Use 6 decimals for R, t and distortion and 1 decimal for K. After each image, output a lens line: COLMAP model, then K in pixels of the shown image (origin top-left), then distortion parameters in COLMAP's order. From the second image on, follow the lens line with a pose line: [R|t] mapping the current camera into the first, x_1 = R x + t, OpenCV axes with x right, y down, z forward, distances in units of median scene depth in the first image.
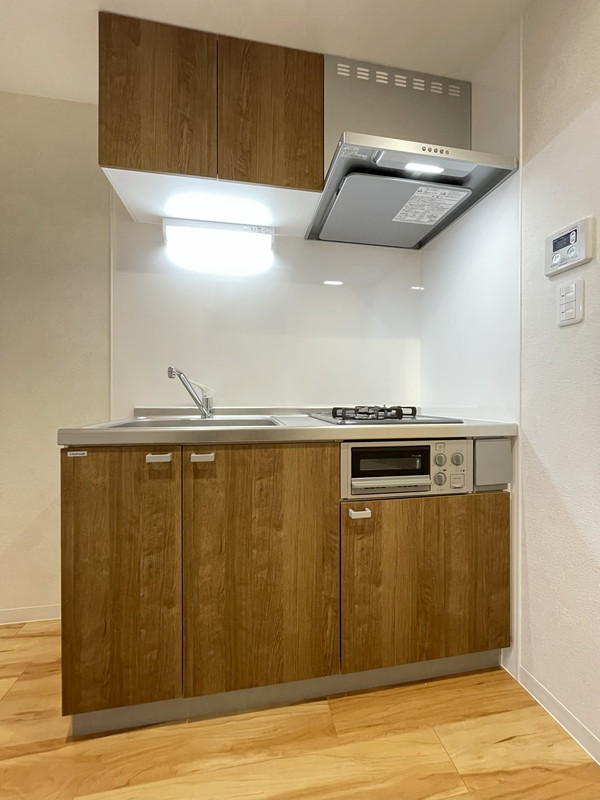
lens RADIAL K [[322.7, 0, 299.9], [0, 322.7, 400.4], [0, 0, 1]] dist [-0.000548, -0.000314]
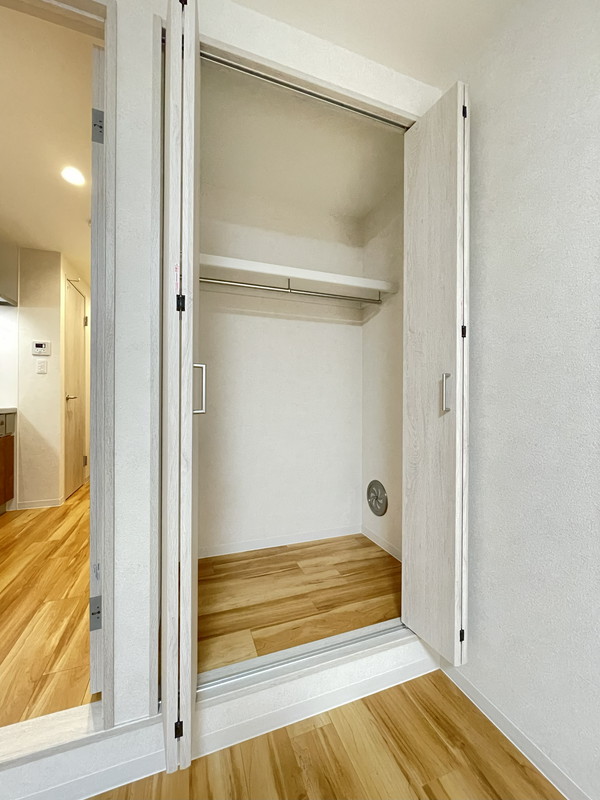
lens RADIAL K [[322.7, 0, 300.7], [0, 322.7, 402.3], [0, 0, 1]] dist [-0.000548, -0.000314]
pose [[-0.172310, -0.000894, 0.985042, -2.435755], [-0.003140, 0.999995, 0.000358, 0.025992], [-0.985038, -0.003031, -0.172312, -0.835276]]
